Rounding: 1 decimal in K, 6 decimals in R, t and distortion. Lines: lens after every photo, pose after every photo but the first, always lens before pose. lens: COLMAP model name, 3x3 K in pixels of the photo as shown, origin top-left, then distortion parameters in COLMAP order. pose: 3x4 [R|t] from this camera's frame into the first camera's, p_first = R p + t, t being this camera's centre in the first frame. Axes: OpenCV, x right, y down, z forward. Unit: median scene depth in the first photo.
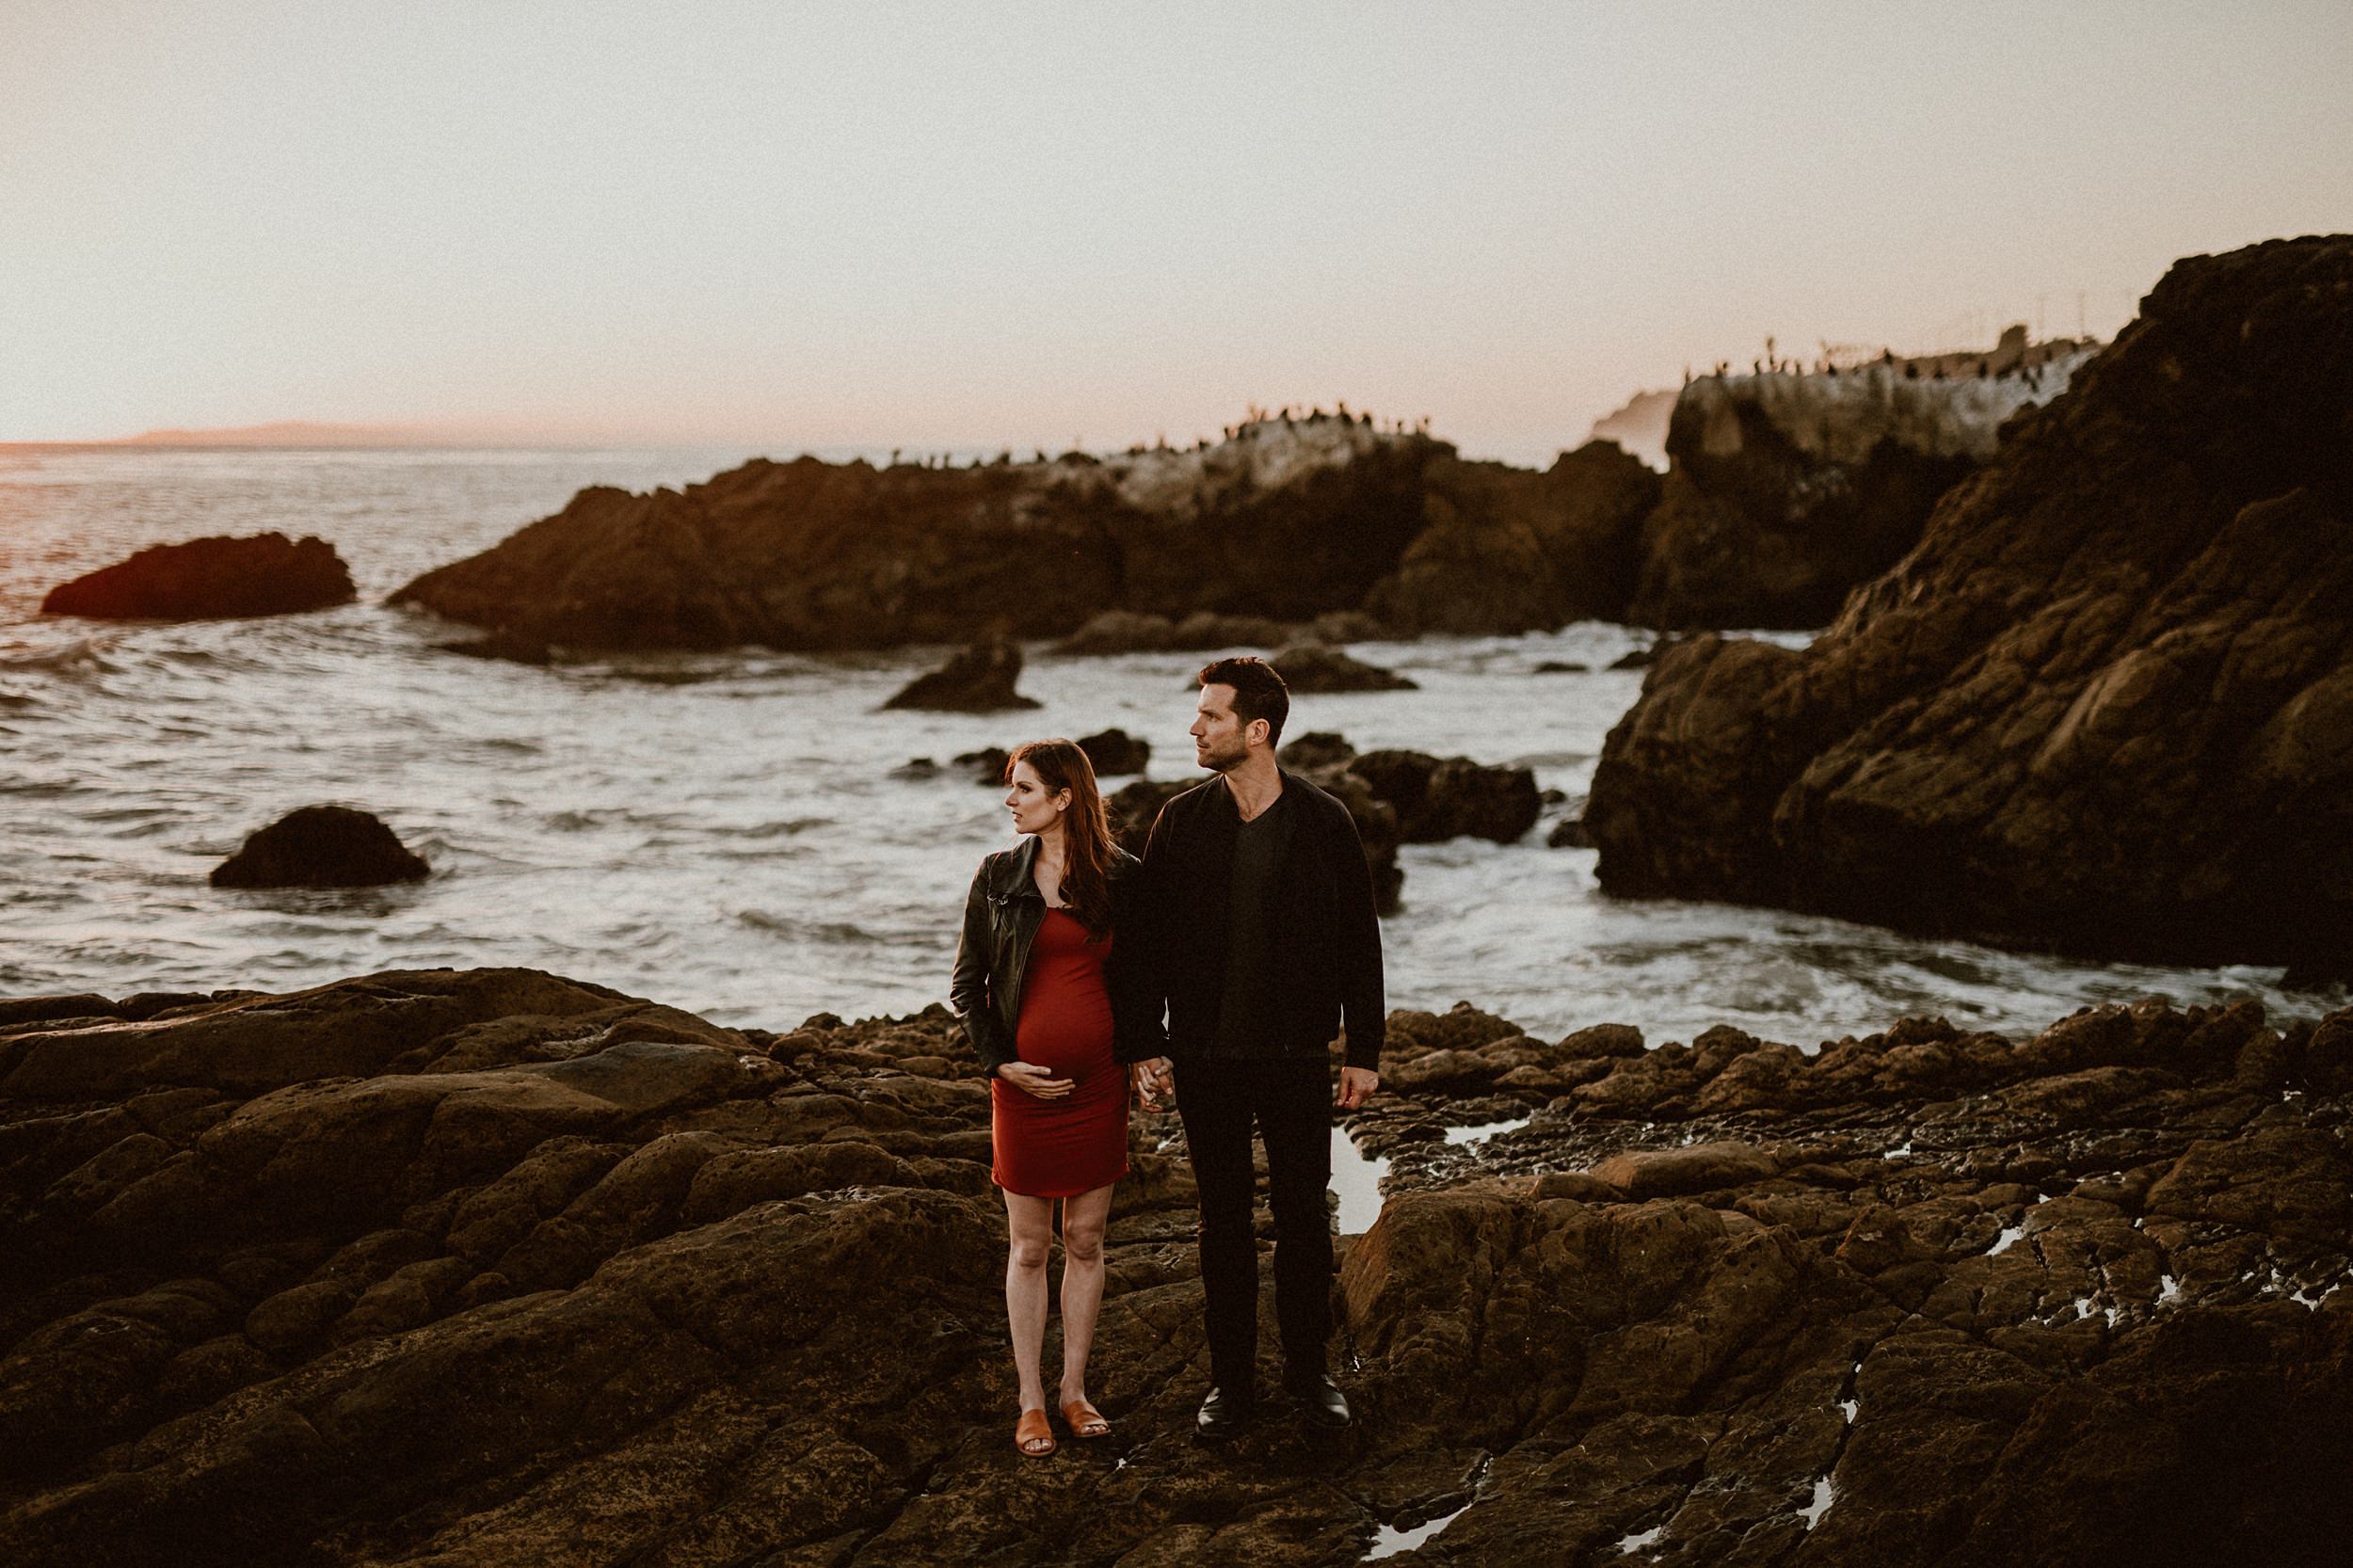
lens RADIAL K [[3392.6, 0, 1180.5], [0, 3392.6, 781.6], [0, 0, 1]] dist [0.002047, 0.000000]
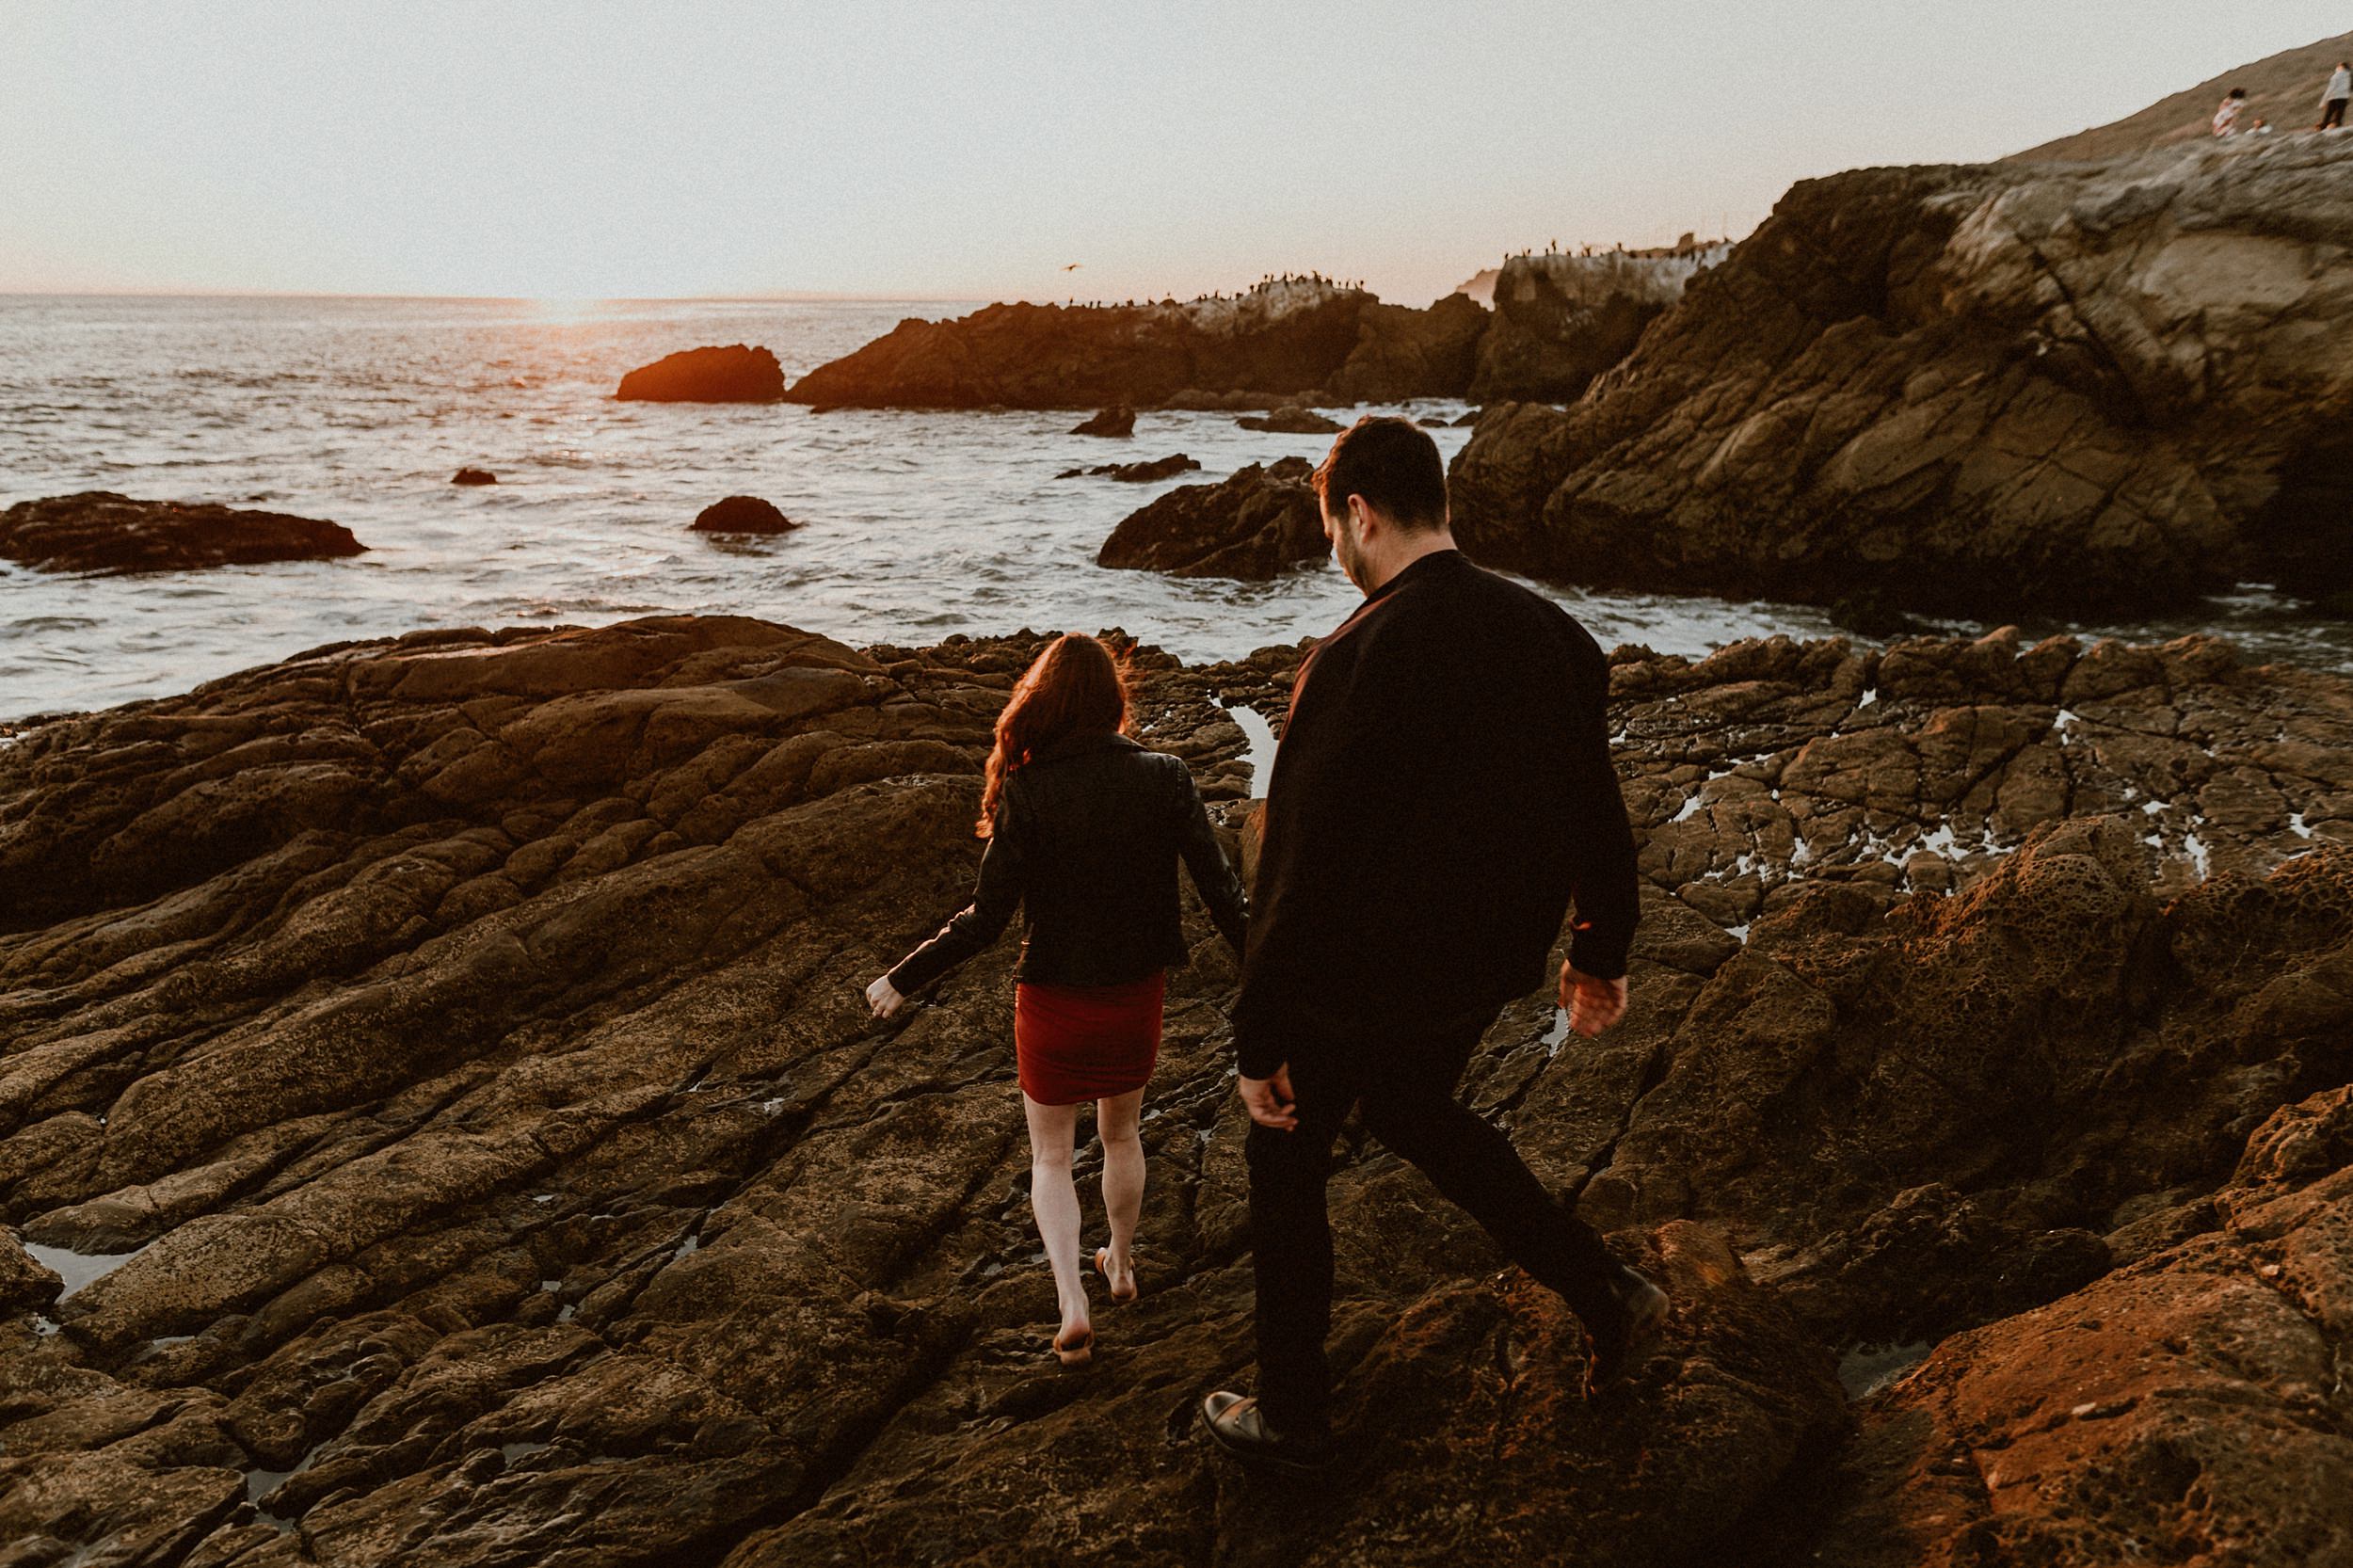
lens RADIAL K [[1619.4, 0, 1162.2], [0, 1619.4, 778.0], [0, 0, 1]] dist [-0.004611, 0.001072]
pose [[0.998508, 0.015602, -0.052328, 0.040592], [-0.005755, 0.983041, 0.183294, -0.008632], [0.054301, -0.182720, 0.981664, 0.247496]]
